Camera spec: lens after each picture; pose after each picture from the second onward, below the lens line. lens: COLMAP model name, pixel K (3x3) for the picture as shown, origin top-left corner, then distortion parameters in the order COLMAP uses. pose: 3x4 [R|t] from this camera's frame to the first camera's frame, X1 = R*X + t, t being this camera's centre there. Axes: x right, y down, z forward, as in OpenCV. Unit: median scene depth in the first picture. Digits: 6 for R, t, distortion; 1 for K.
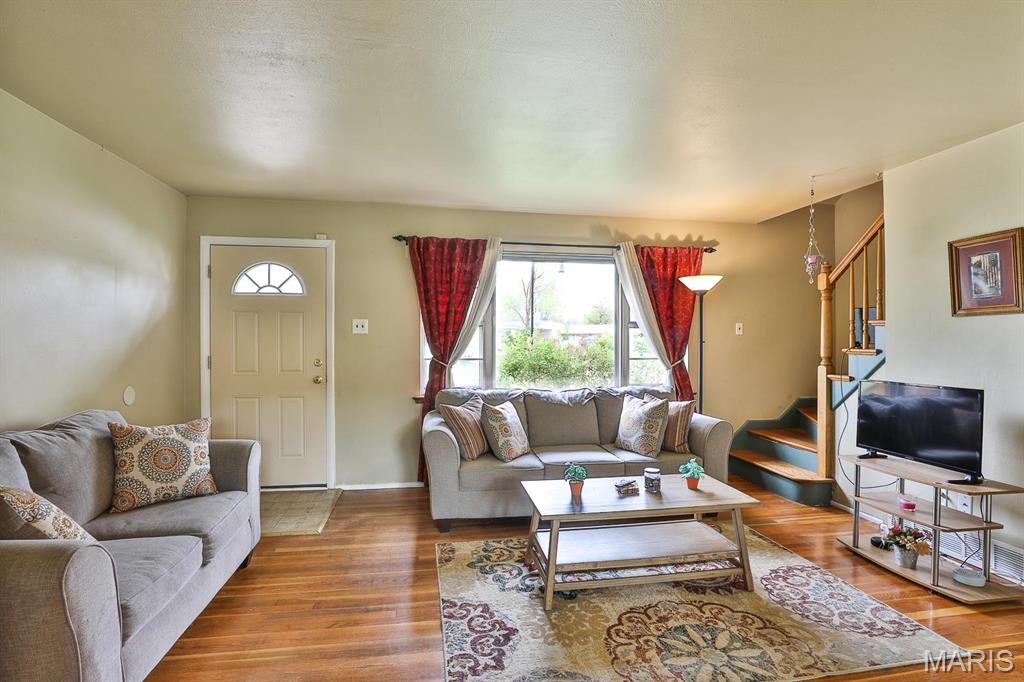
lens RADIAL K [[495.9, 0, 506.8], [0, 495.9, 336.6], [0, 0, 1]] dist [-0.038037, 0.010521]
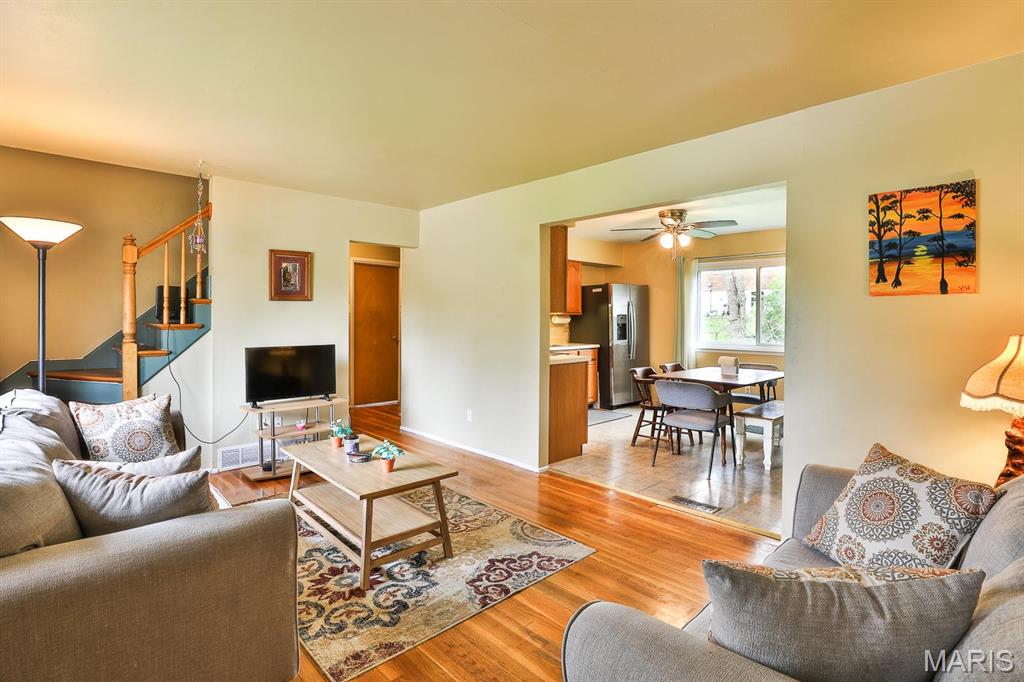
lens RADIAL K [[495.9, 0, 535.5], [0, 495.9, 324.9], [0, 0, 1]] dist [-0.038037, 0.010521]
pose [[-0.588235, -0.014014, 0.808568, -0.805130], [-0.008994, 0.999901, 0.010787, 0.009688], [-0.808640, -0.000927, -0.588303, 1.291691]]
